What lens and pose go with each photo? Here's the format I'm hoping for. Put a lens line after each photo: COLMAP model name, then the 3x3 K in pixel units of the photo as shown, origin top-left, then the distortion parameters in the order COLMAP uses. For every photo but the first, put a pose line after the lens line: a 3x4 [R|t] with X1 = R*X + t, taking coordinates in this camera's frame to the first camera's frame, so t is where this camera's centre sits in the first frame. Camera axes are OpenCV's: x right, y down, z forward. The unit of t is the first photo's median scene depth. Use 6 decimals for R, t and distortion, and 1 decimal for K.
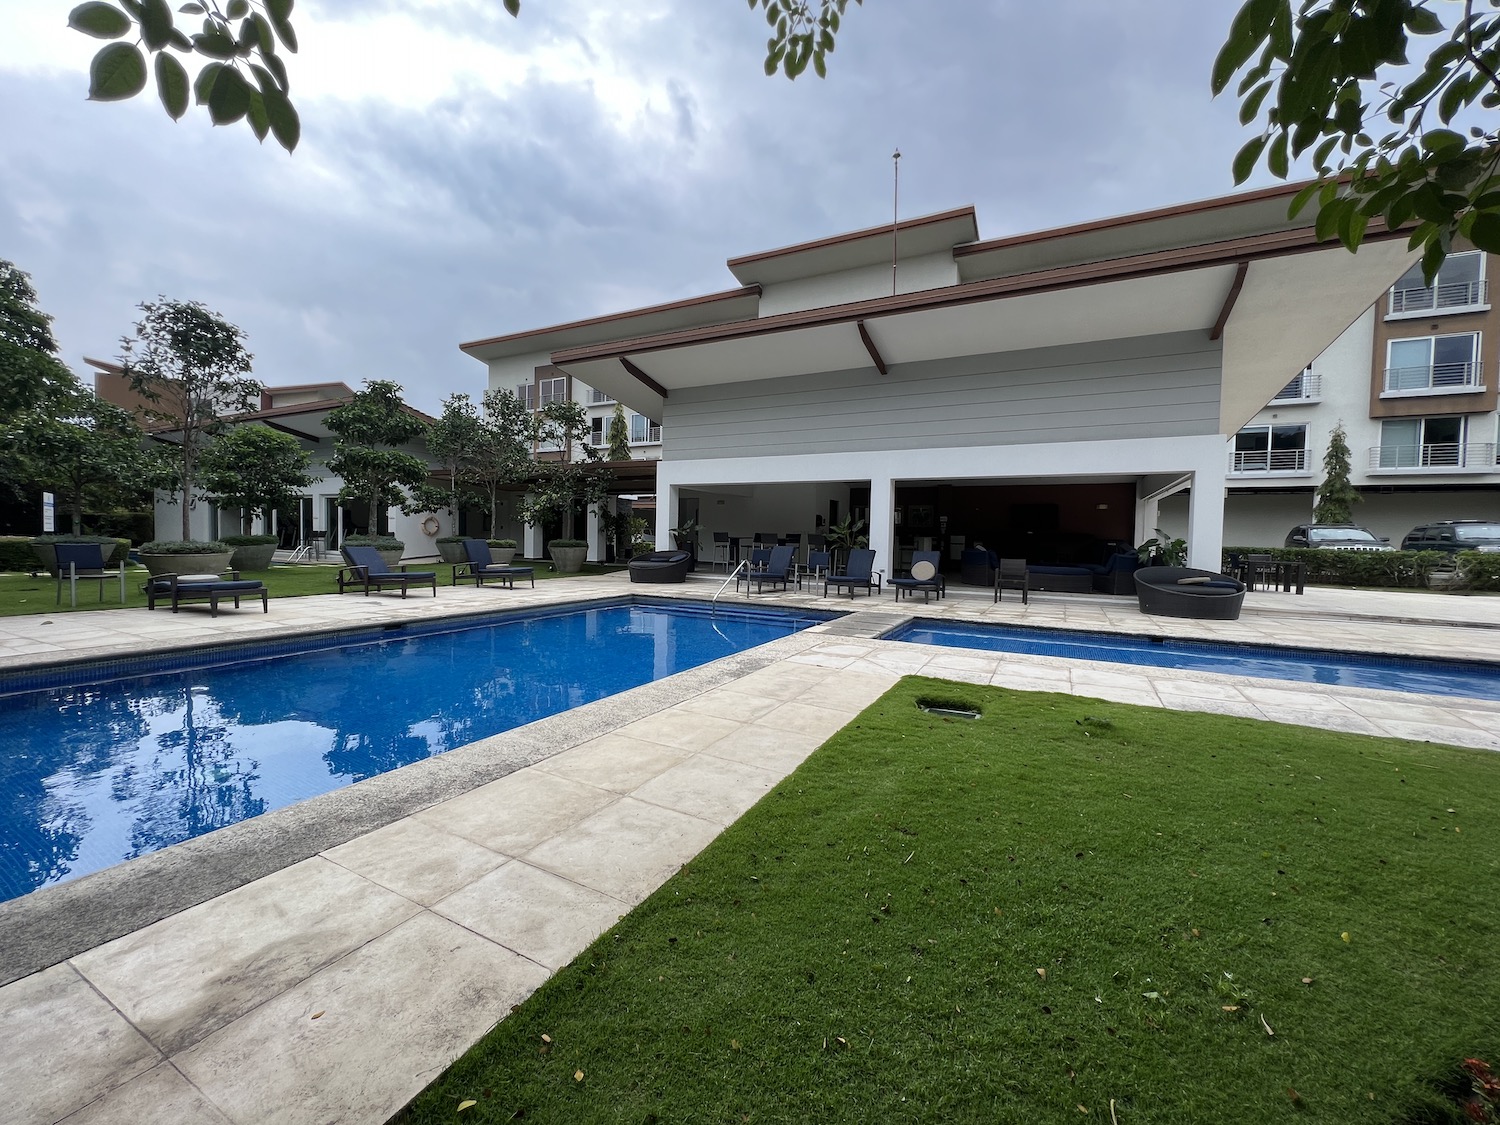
lens RADIAL K [[602.7, 0, 750.0], [0, 602.7, 562.5], [0, 0, 1]] dist [-0.000128, 0.000036]
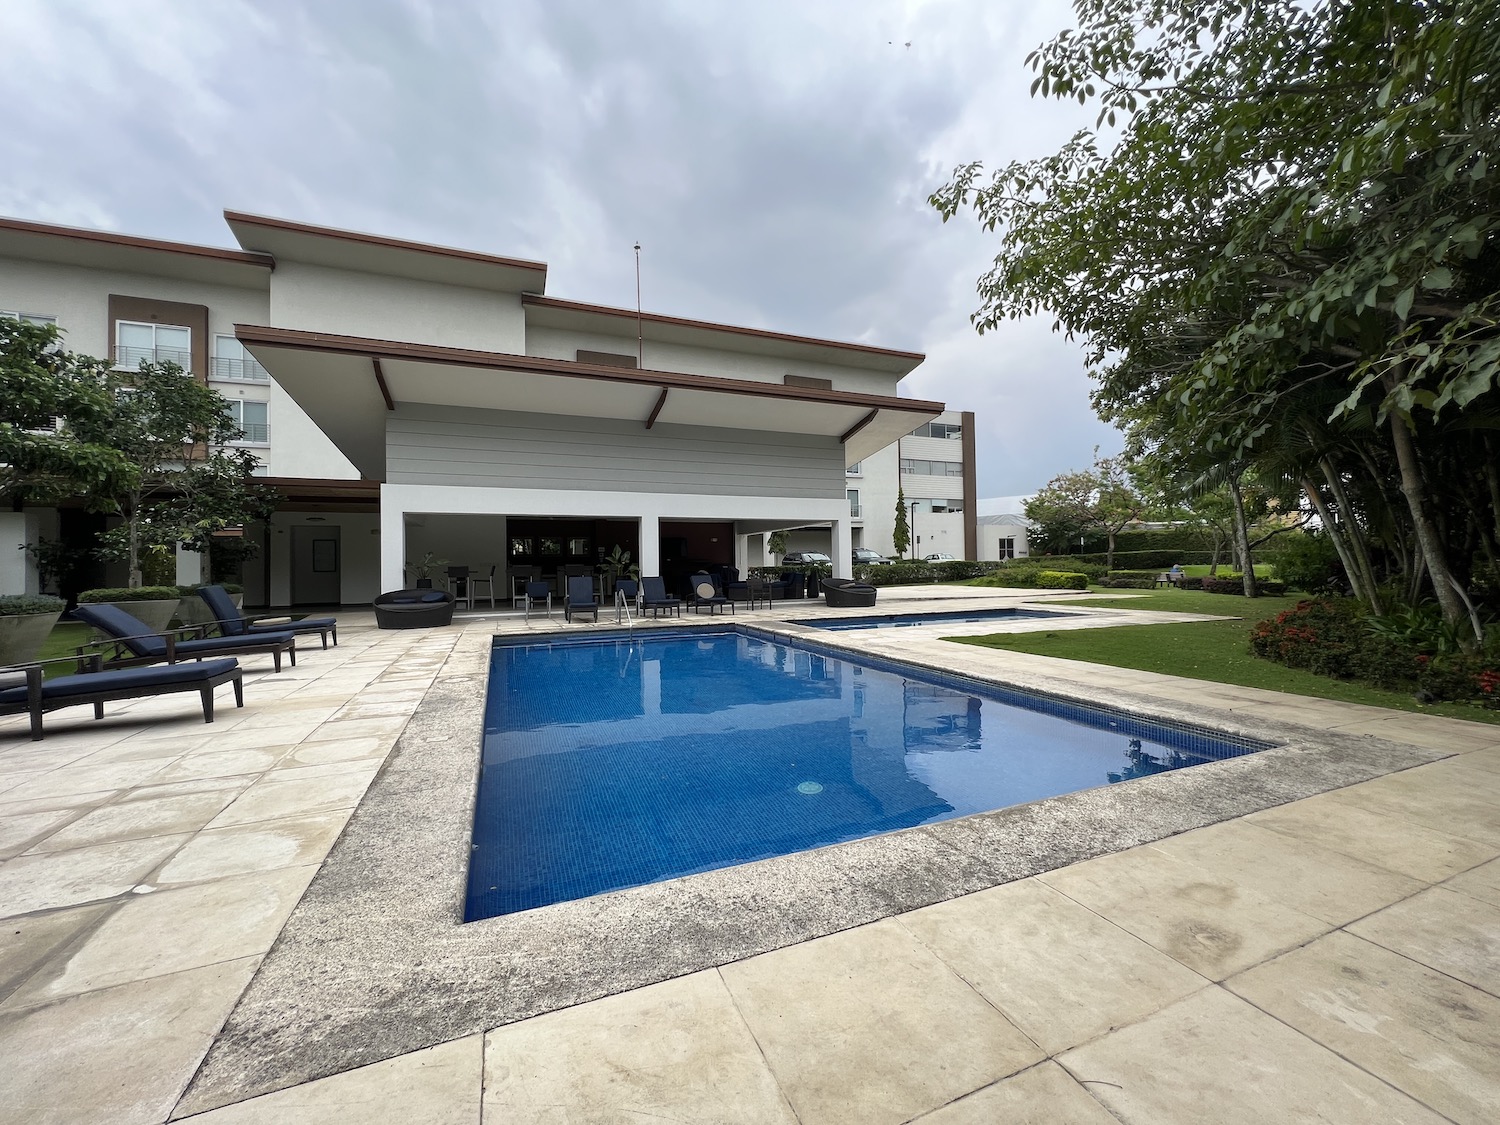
lens RADIAL K [[602.7, 0, 750.0], [0, 602.7, 562.5], [0, 0, 1]] dist [-0.000128, 0.000036]
pose [[0.643612, -0.024255, 0.764968, -0.543599], [0.061028, 0.997942, -0.019704, -0.013449], [-0.762915, 0.059367, 0.643767, 0.096036]]
